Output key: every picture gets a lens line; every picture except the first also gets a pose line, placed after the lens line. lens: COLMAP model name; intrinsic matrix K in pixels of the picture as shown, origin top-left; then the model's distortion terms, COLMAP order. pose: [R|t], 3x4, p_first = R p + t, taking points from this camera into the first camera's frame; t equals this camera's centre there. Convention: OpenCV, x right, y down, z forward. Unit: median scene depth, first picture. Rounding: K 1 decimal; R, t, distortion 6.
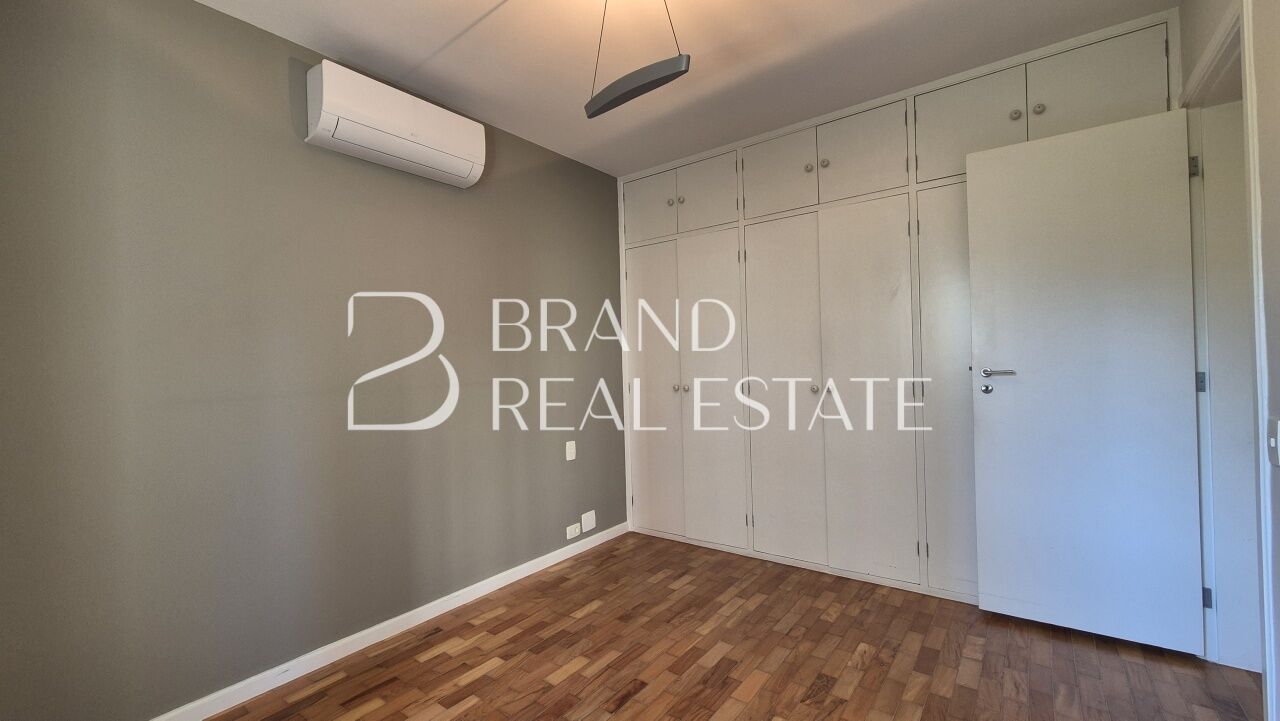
lens RADIAL K [[522.8, 0, 632.4], [0, 522.8, 357.7], [0, 0, 1]] dist [0.001985, -0.001030]
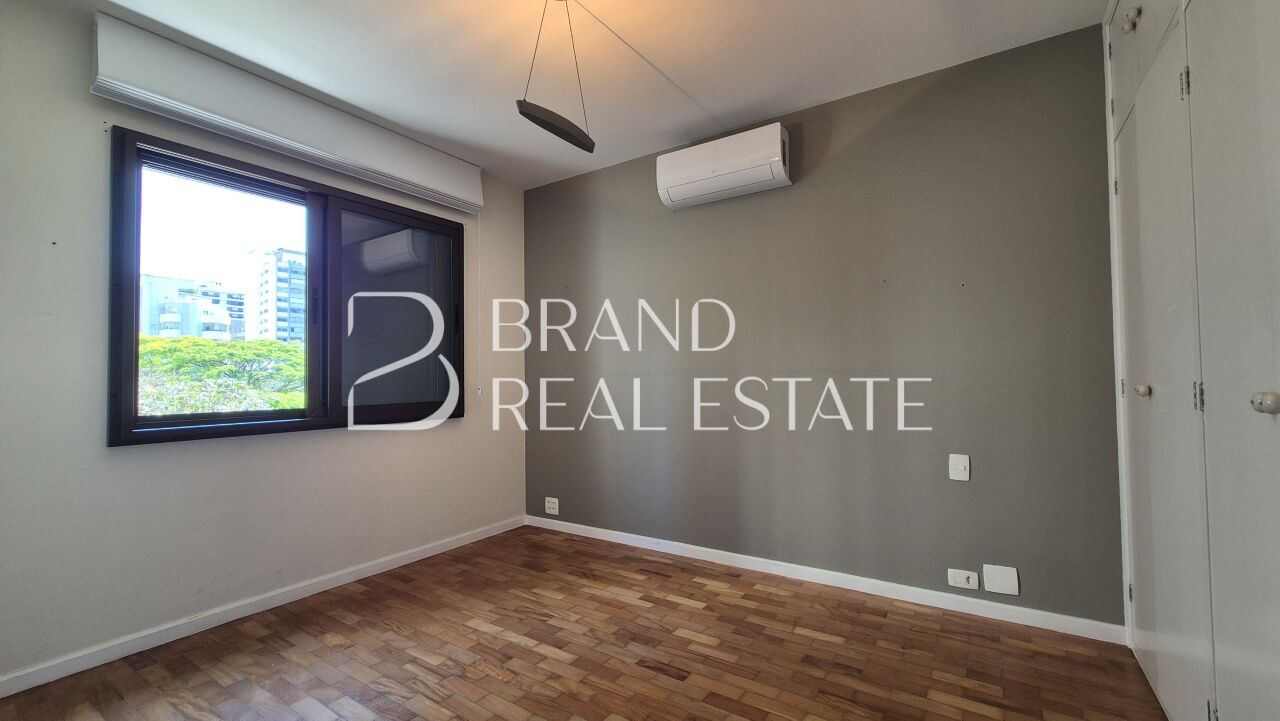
lens RADIAL K [[522.8, 0, 639.5], [0, 522.8, 360.3], [0, 0, 1]] dist [0.001985, -0.001030]
pose [[0.070899, -0.006303, -0.997464, 0.805976], [0.023075, 0.999723, -0.004677, 0.030826], [0.997217, -0.022685, 0.071025, 0.707718]]
